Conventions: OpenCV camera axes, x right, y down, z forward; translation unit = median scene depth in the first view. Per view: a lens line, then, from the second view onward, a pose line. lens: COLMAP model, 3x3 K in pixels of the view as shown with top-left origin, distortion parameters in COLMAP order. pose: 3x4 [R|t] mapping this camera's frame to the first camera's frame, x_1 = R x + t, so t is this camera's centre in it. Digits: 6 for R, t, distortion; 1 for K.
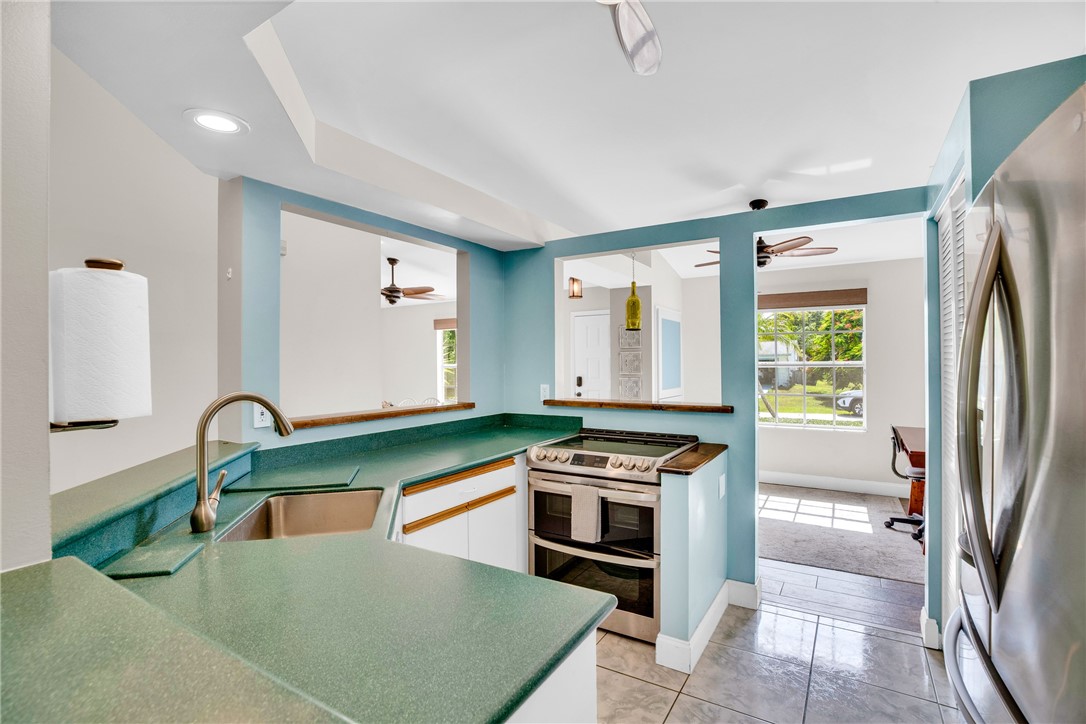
lens RADIAL K [[497.8, 0, 539.7], [0, 497.8, 363.0], [0, 0, 1]] dist [-0.031486, 0.002875]
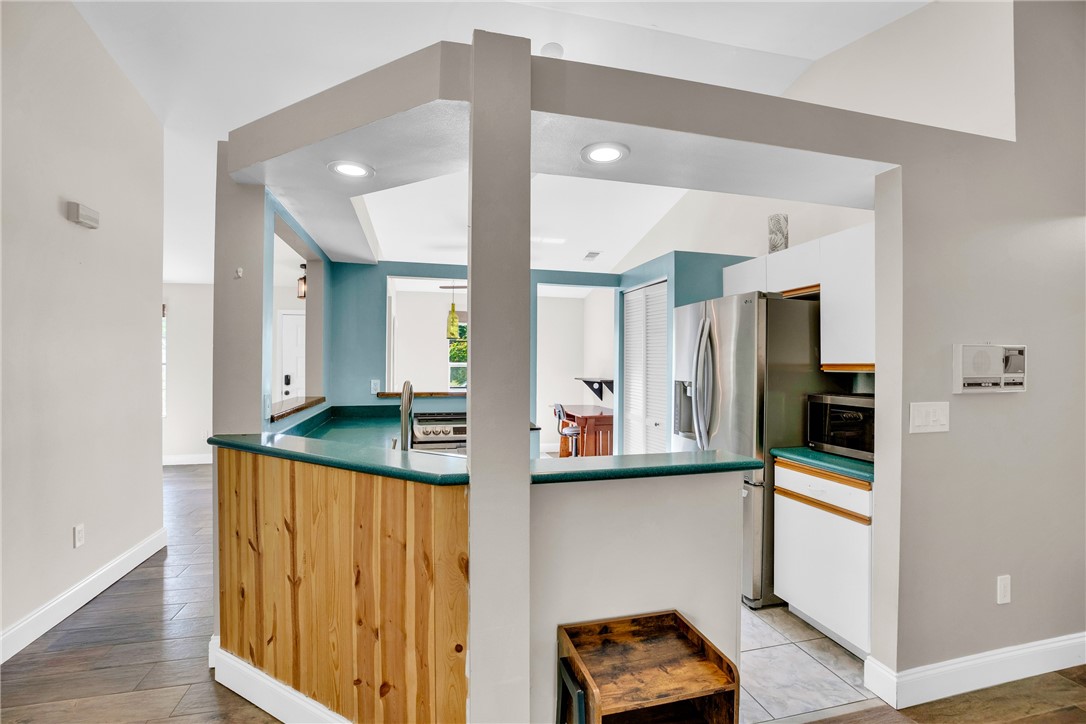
lens RADIAL K [[497.8, 0, 542.0], [0, 497.8, 364.9], [0, 0, 1]] dist [-0.031486, 0.002875]
pose [[0.684927, 0.005366, 0.728592, -0.585626], [-0.008634, 0.999962, 0.000752, 0.002850], [-0.728561, -0.006806, 0.684947, -0.103911]]
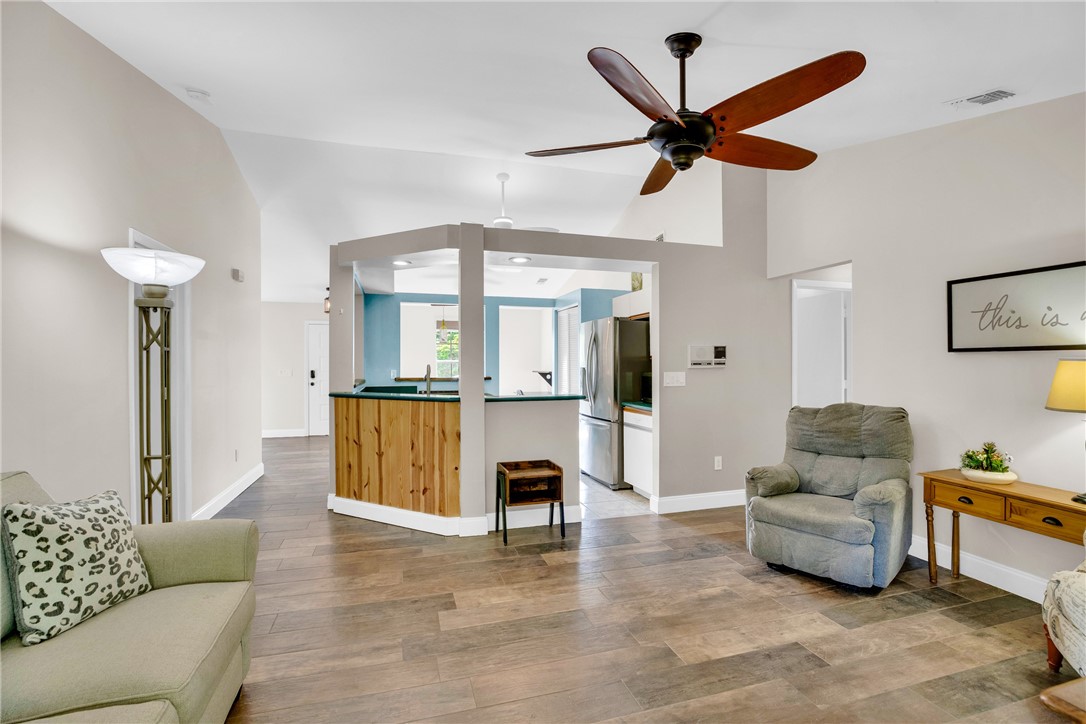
lens RADIAL K [[497.8, 0, 544.0], [0, 497.8, 366.4], [0, 0, 1]] dist [-0.031486, 0.002875]
pose [[0.650339, -0.000519, 0.759644, -1.021419], [-0.001052, 0.999998, 0.001584, 0.027285], [-0.759644, -0.001829, 0.650337, -0.609445]]
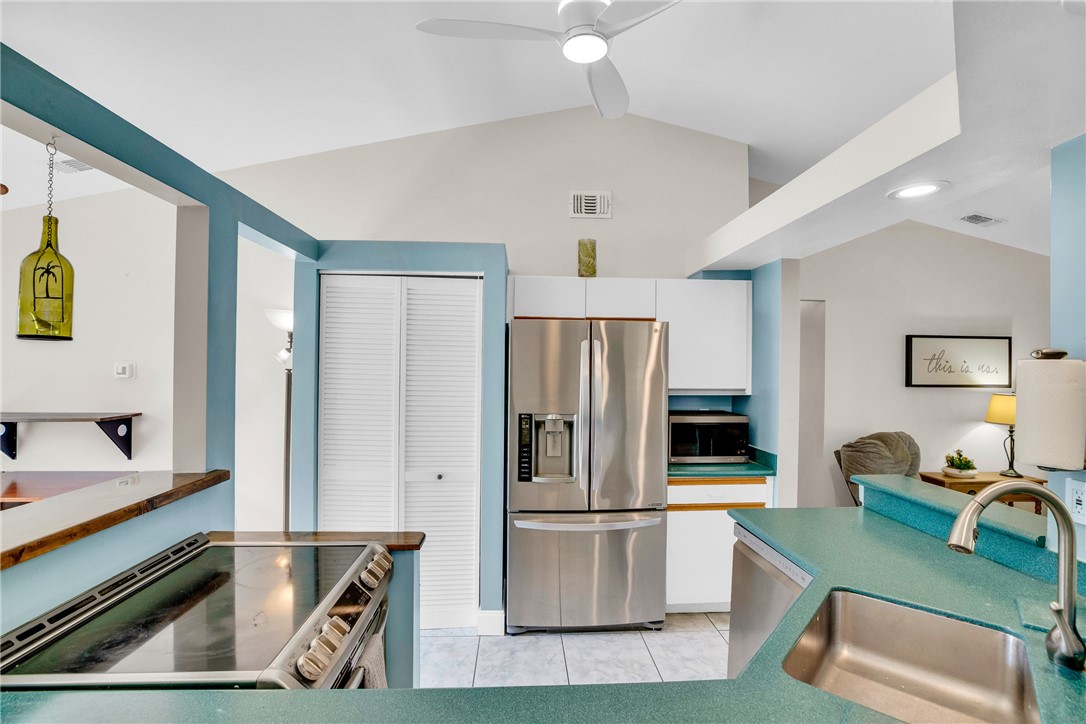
lens RADIAL K [[497.8, 0, 542.2], [0, 497.8, 369.2], [0, 0, 1]] dist [-0.031486, 0.002875]
pose [[-0.569480, 0.009037, 0.821955, -0.302650], [-0.003620, 0.999902, -0.013502, -0.026397], [-0.821997, -0.010664, -0.569392, 0.937103]]
